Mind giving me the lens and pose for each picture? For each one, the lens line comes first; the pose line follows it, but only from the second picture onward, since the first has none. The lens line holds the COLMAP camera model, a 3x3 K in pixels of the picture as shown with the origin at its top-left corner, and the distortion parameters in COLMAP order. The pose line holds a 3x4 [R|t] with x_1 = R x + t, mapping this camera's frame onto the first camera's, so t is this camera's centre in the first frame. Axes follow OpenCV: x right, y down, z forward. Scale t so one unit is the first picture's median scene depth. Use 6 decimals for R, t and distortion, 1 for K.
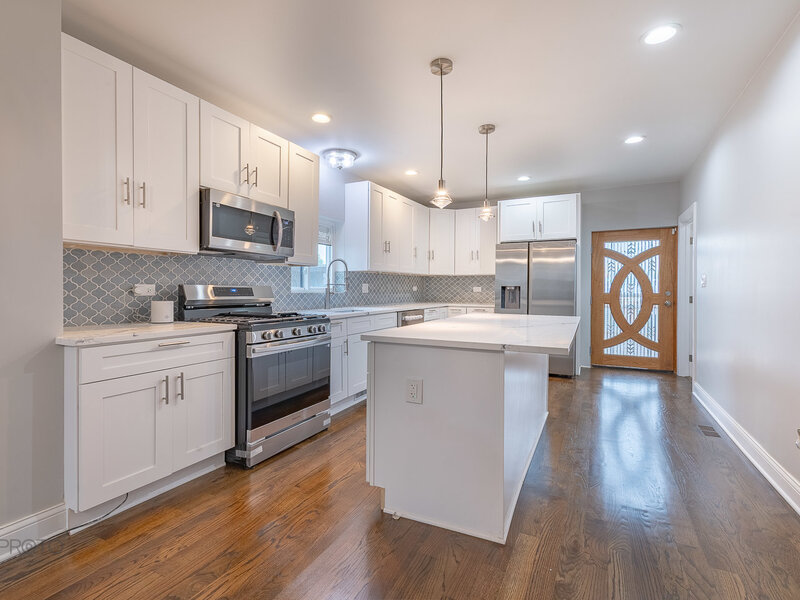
lens RADIAL K [[363.6, 0, 405.6], [0, 363.6, 288.5], [0, 0, 1]] dist [0.009140, -0.000190]
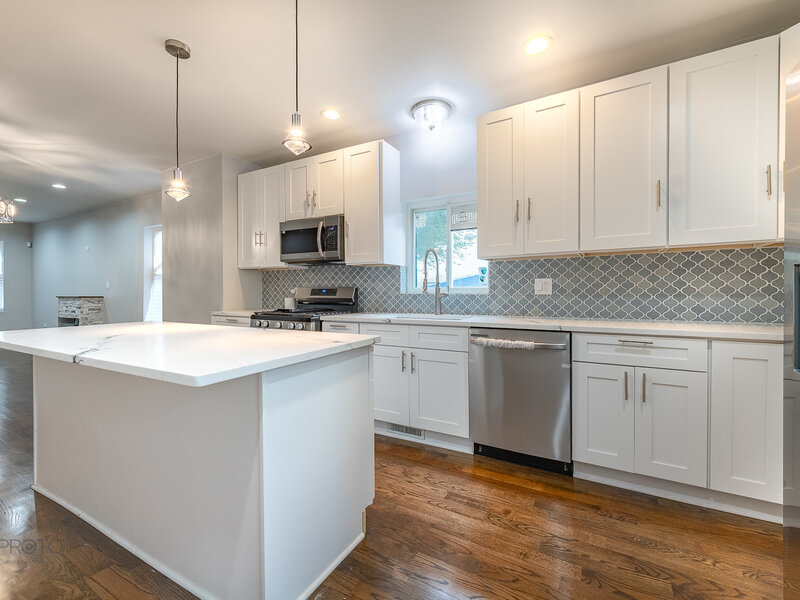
lens RADIAL K [[345.6, 0, 401.1], [0, 345.6, 288.0], [0, 0, 1]] dist [0.002893, 0.000050]
pose [[-0.027864, -0.003123, -0.999607, 0.605900], [0.011645, 0.999926, -0.003449, 0.001079], [0.999544, -0.011736, -0.027825, 1.070984]]
